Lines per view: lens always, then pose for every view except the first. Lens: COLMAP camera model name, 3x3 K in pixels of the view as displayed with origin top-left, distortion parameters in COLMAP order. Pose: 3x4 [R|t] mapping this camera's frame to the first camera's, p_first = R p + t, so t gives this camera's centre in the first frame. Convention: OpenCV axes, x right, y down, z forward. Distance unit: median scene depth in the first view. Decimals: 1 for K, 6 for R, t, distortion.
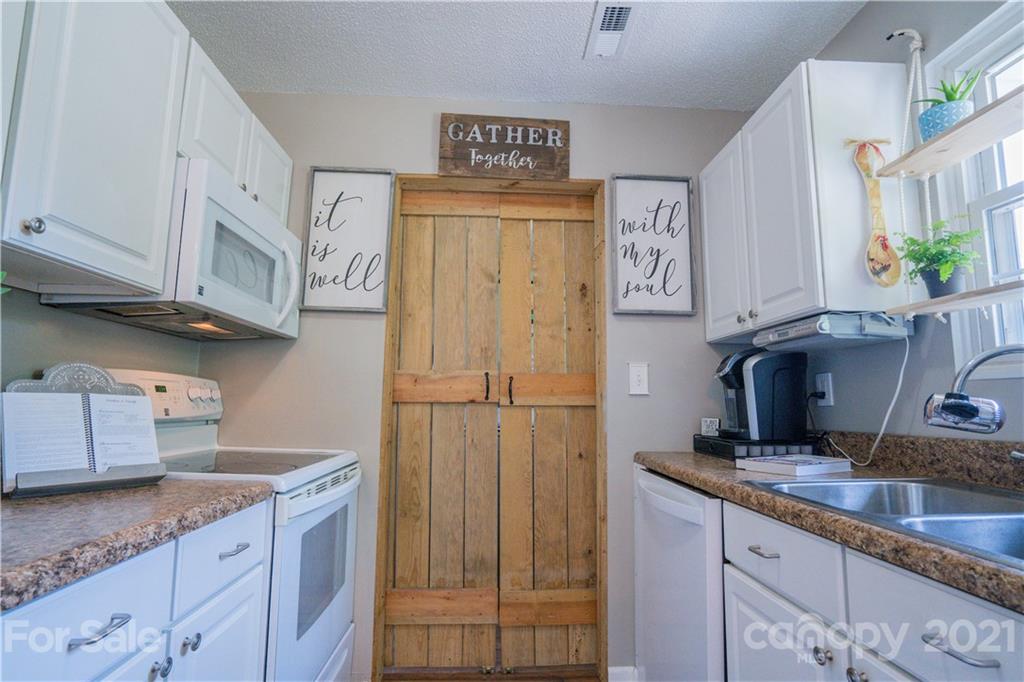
lens RADIAL K [[509.5, 0, 510.8], [0, 509.5, 345.8], [0, 0, 1]] dist [-0.056126, 0.028207]
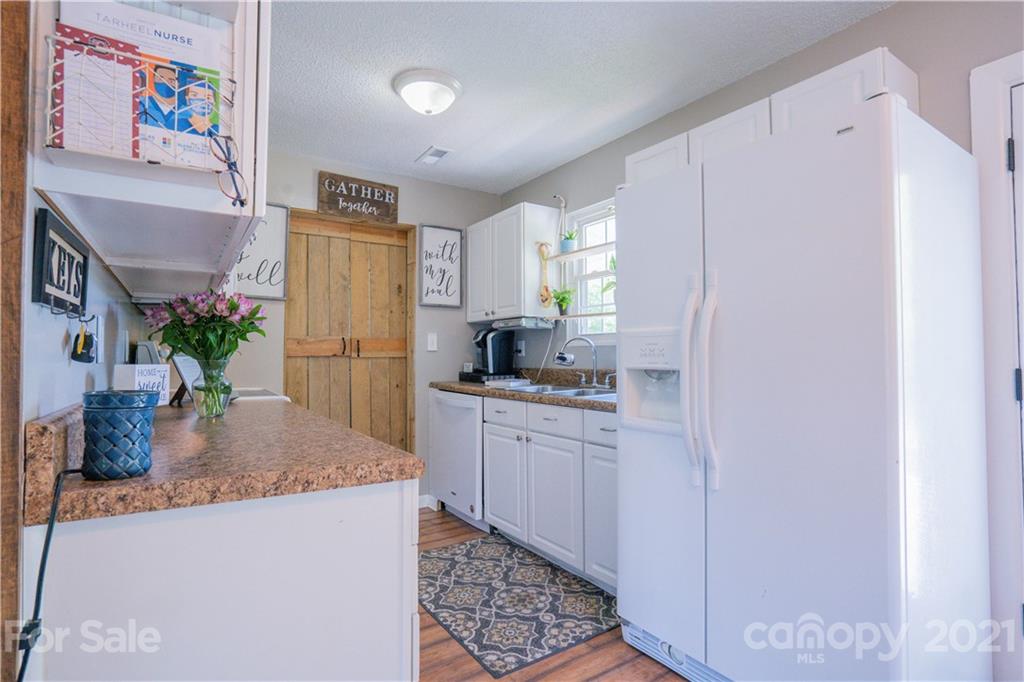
lens RADIAL K [[509.5, 0, 510.8], [0, 509.5, 345.8], [0, 0, 1]] dist [-0.056126, 0.028207]
pose [[0.851642, -0.002265, 0.524119, -0.463262], [-0.051385, 0.994812, 0.087796, -0.096083], [-0.521598, -0.101703, 0.847108, -0.688186]]
